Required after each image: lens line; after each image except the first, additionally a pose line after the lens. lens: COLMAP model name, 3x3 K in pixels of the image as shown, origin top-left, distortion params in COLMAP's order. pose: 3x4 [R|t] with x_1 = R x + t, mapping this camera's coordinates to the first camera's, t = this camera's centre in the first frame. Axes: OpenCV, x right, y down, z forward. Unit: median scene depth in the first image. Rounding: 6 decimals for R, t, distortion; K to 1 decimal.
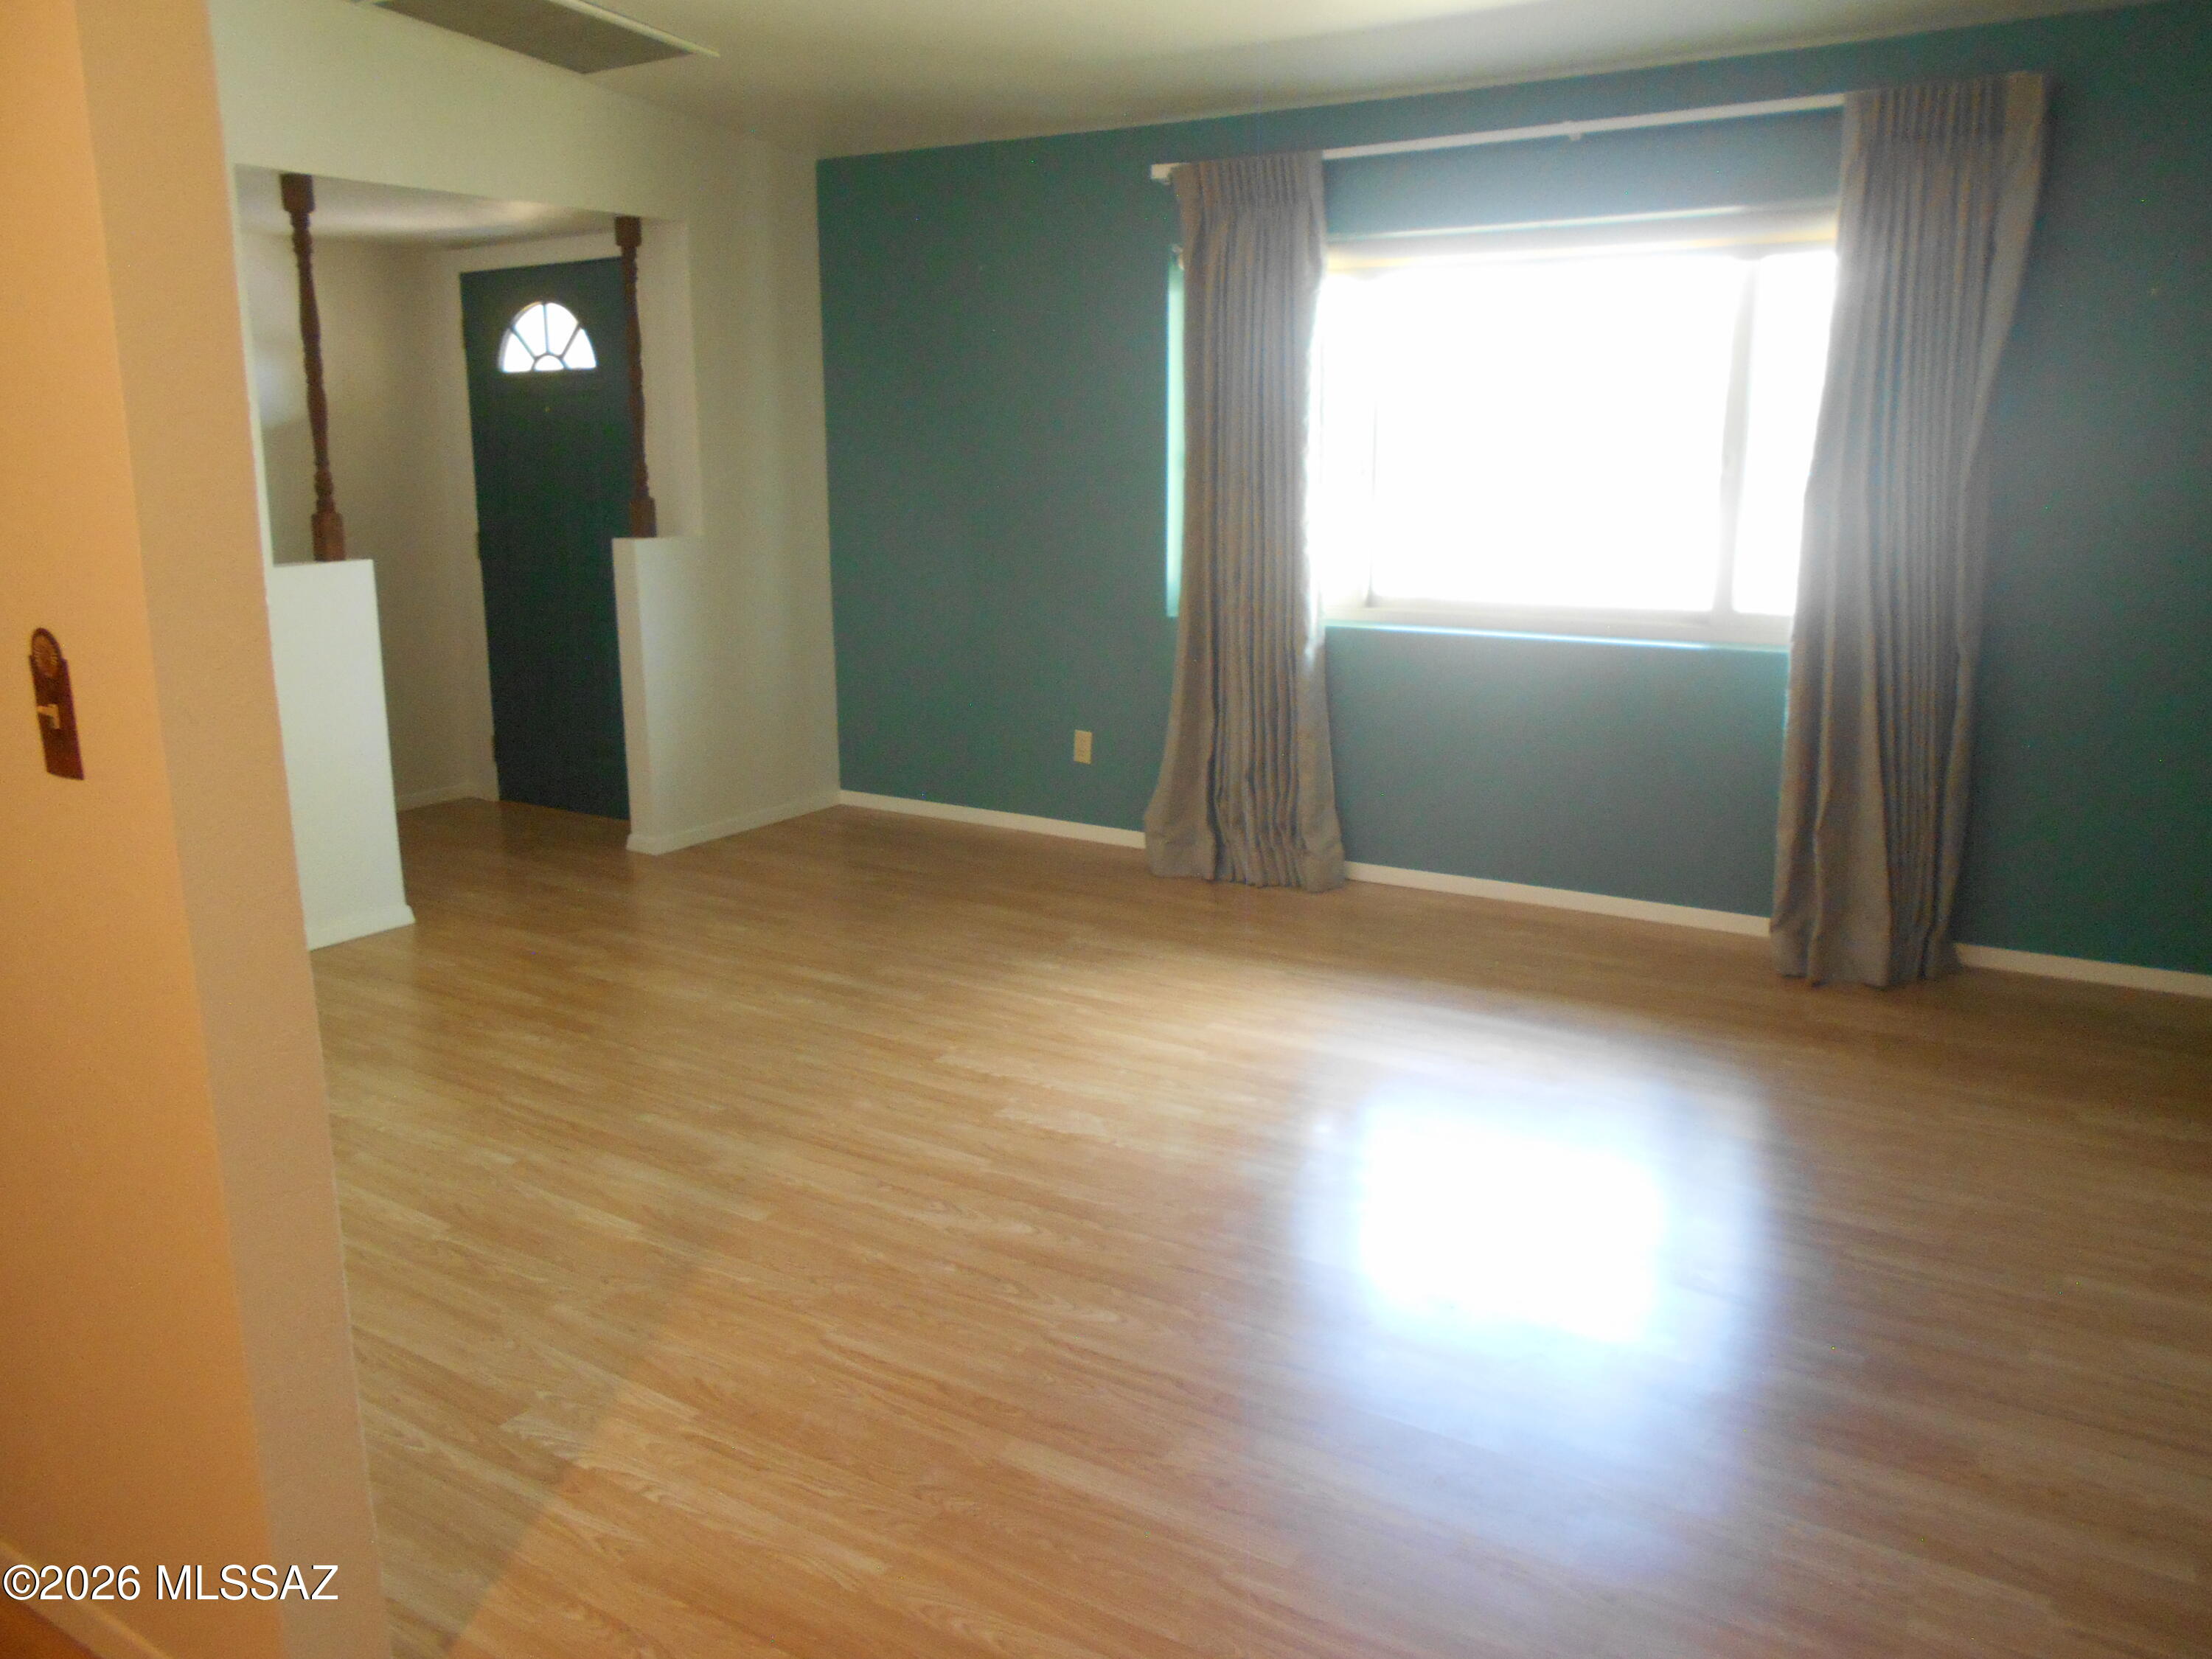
lens RADIAL K [[1782.1, 0, 1098.7], [0, 1782.1, 842.5], [0, 0, 1]] dist [-0.007771, 0.024121]
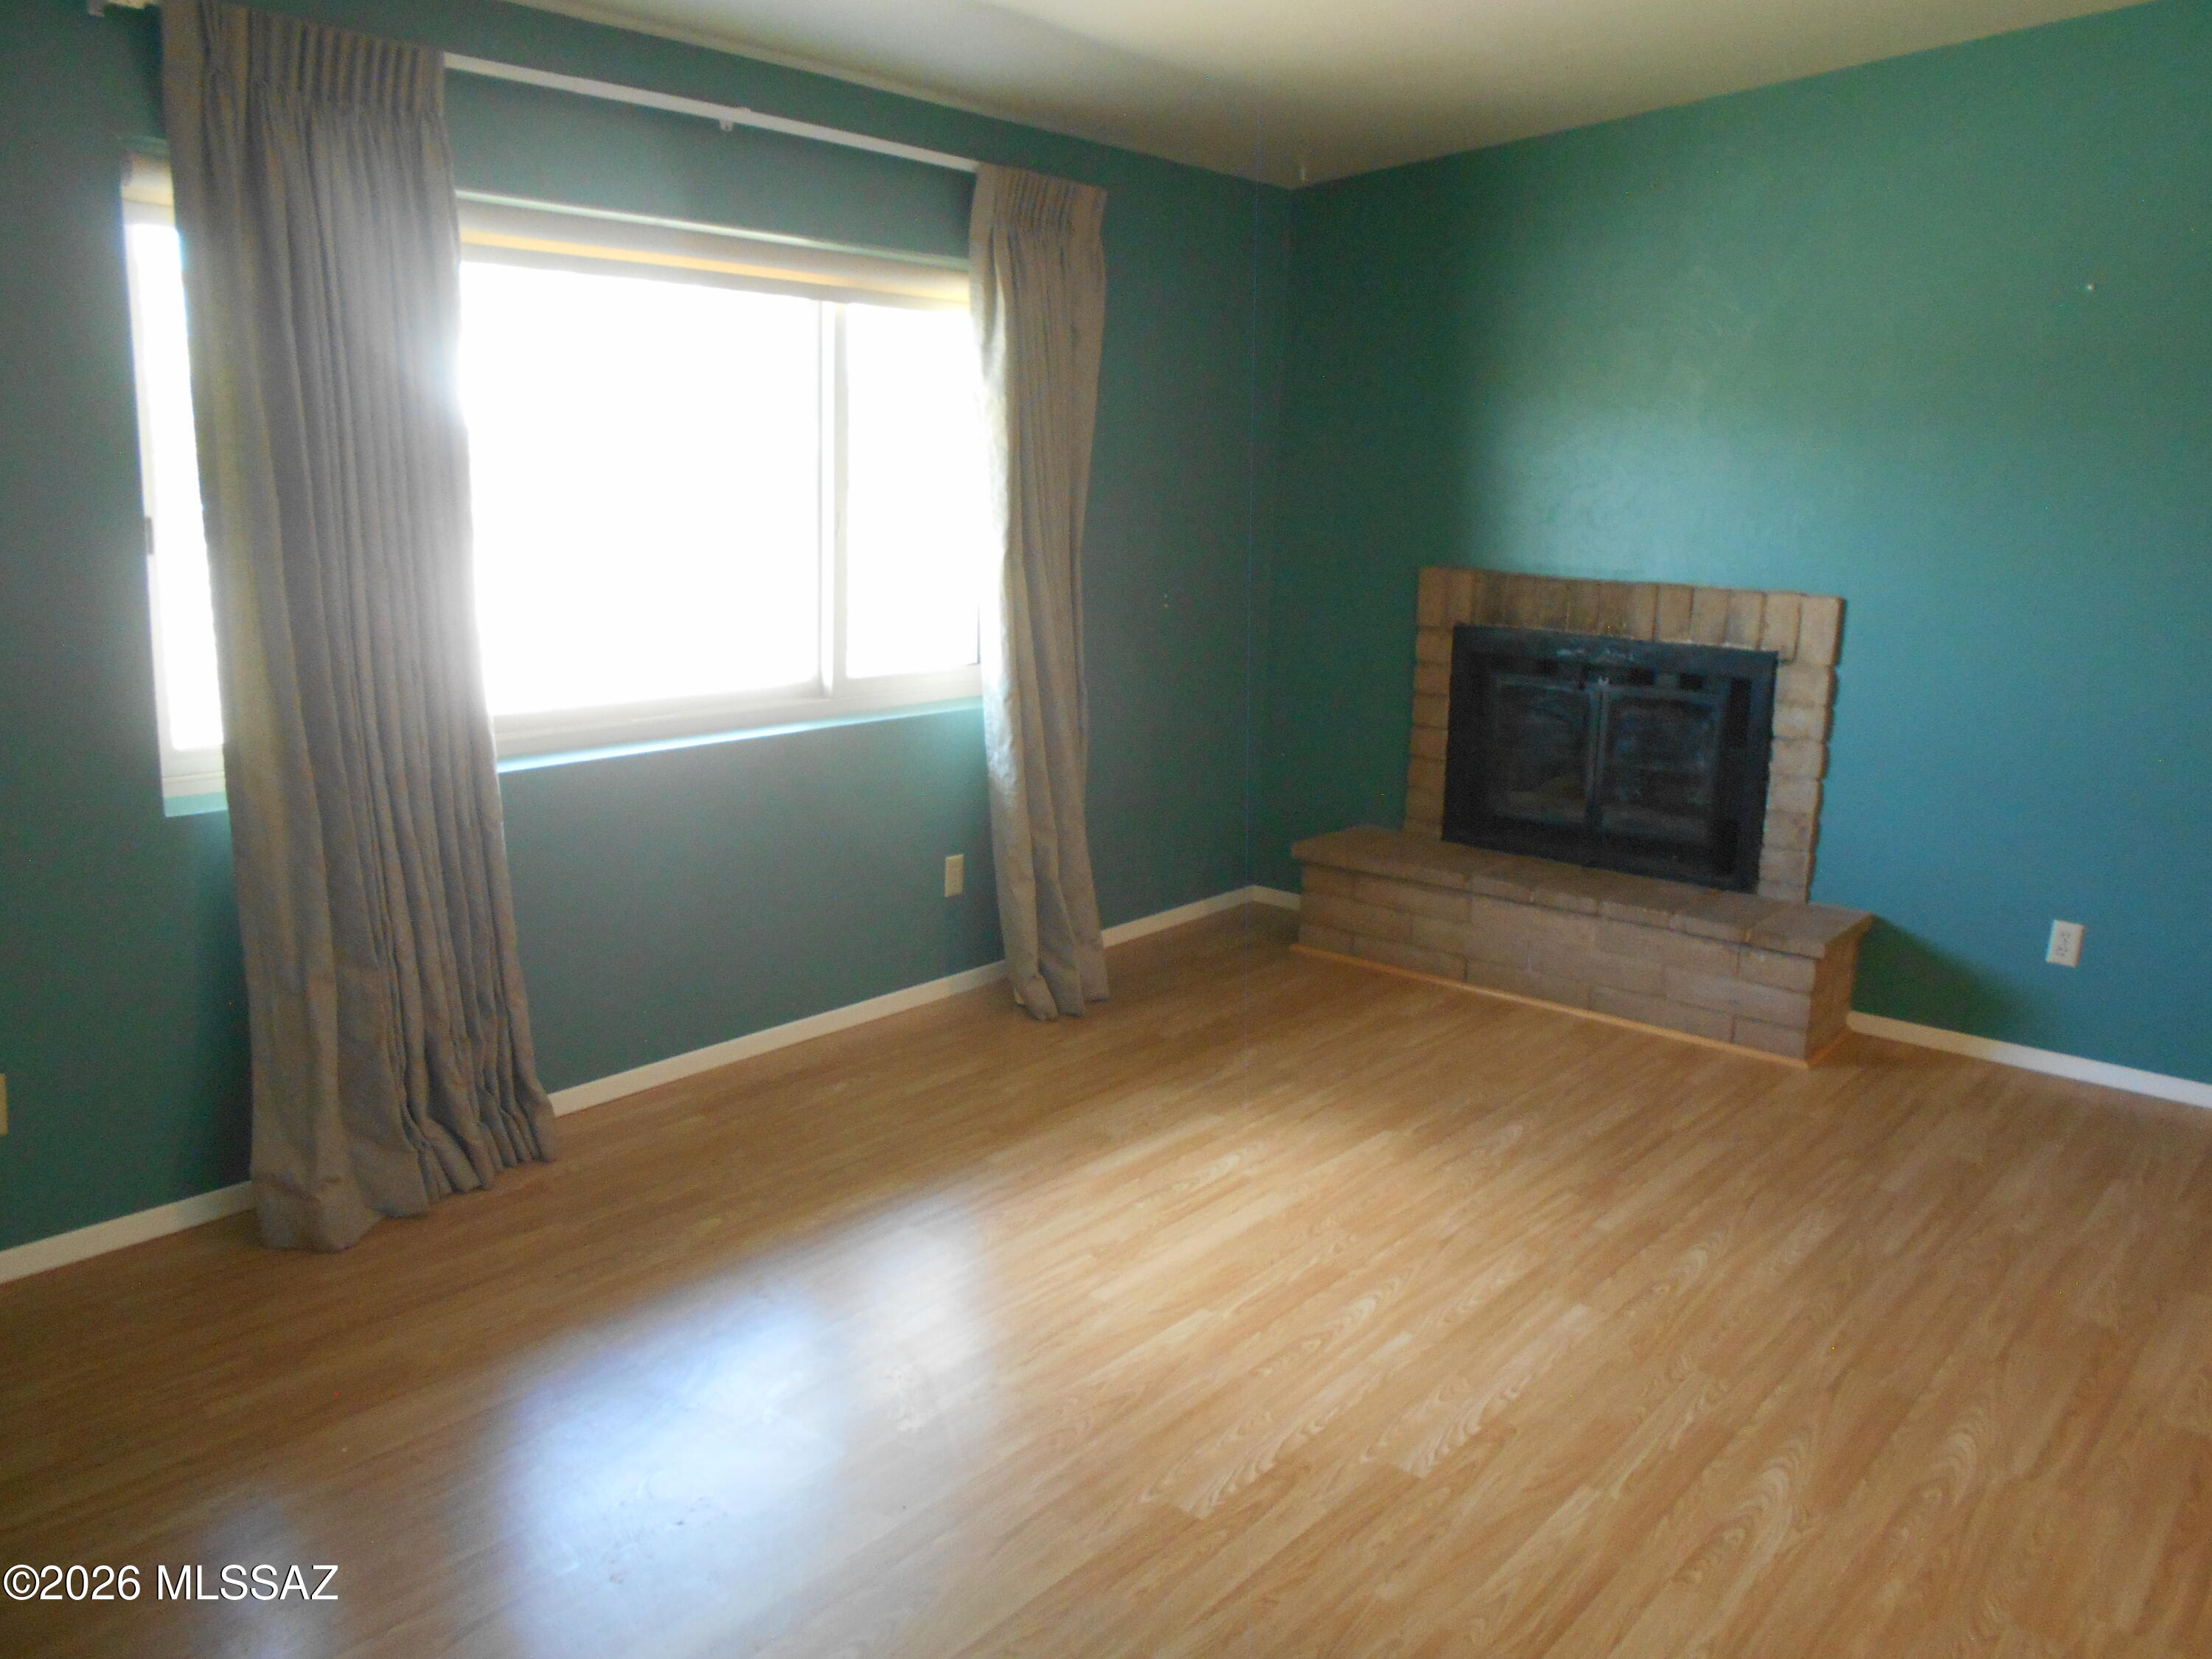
lens RADIAL K [[1782.1, 0, 1098.7], [0, 1782.1, 842.5], [0, 0, 1]] dist [-0.007771, 0.024121]
pose [[0.084373, -0.209628, 0.974134, -0.559218], [0.182256, 0.964374, 0.191742, -0.201671], [-0.979624, 0.161364, 0.119573, 0.771125]]
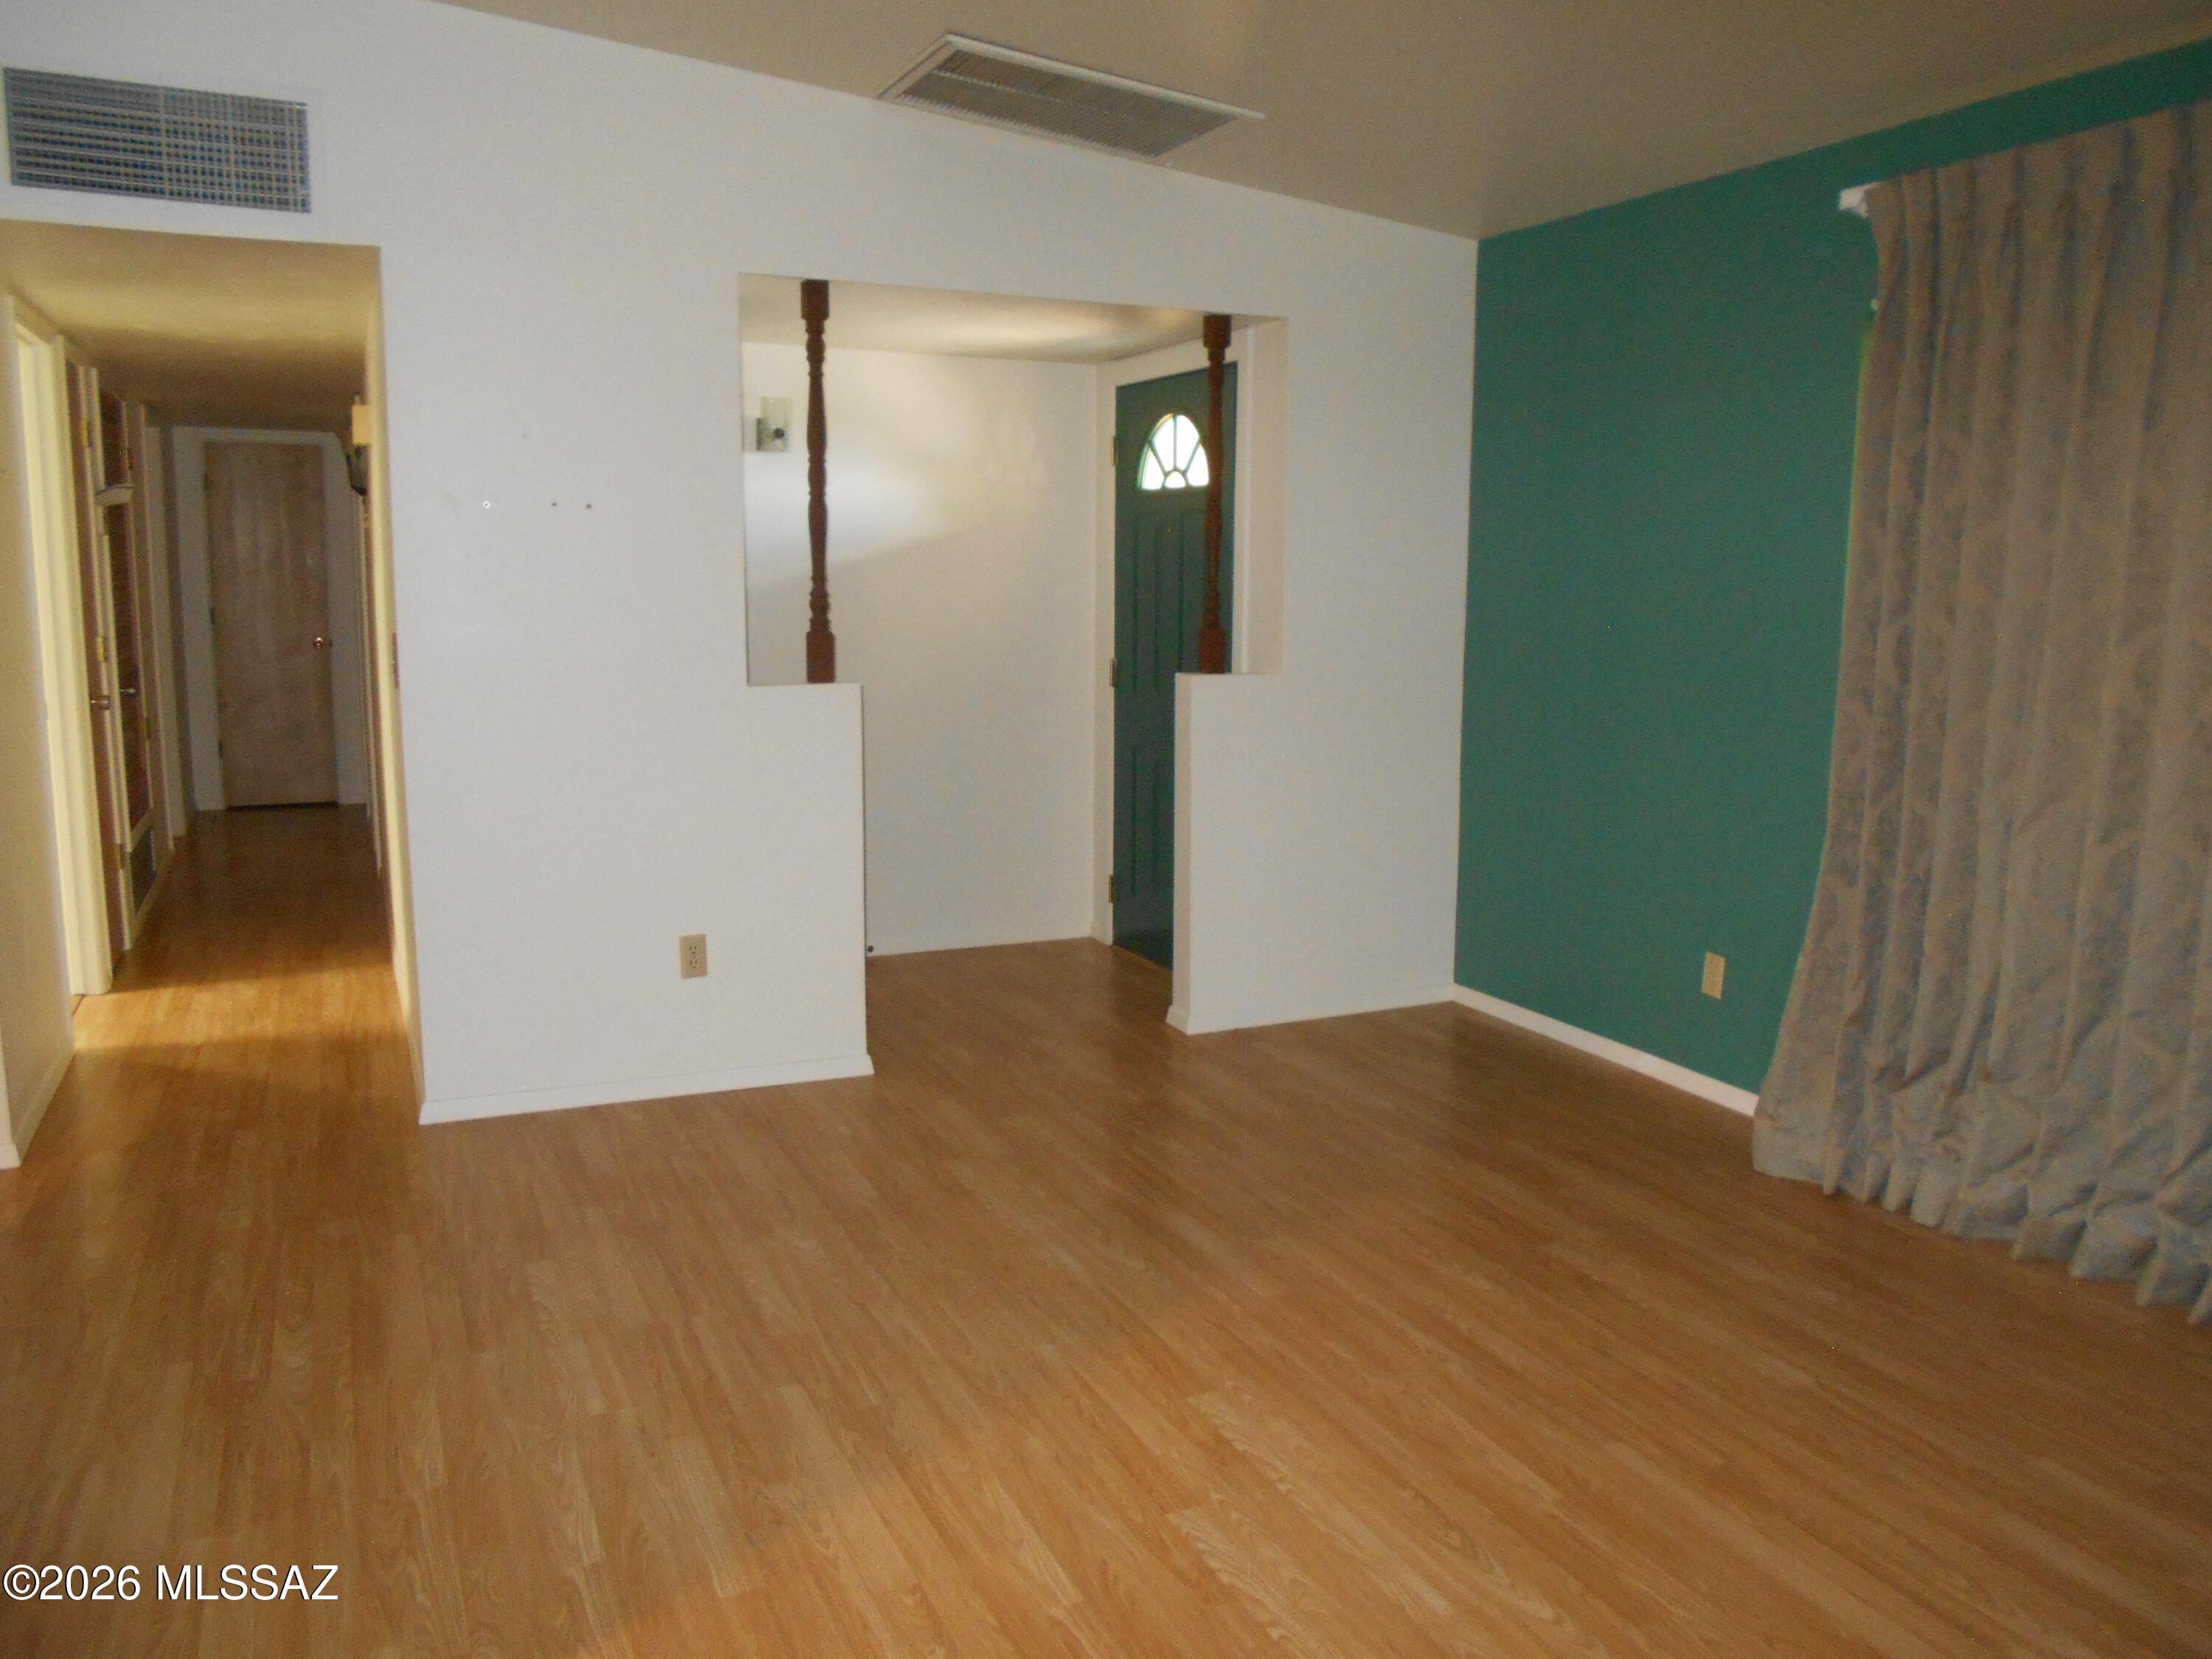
lens RADIAL K [[1786.1, 0, 1110.8], [0, 1786.1, 836.9], [0, 0, 1]] dist [0.061282, 0.008978]
pose [[0.848508, 0.095118, -0.520565, 0.204391], [-0.133677, 0.990336, -0.036936, -0.062442], [0.512021, 0.100928, 0.853023, 0.277023]]
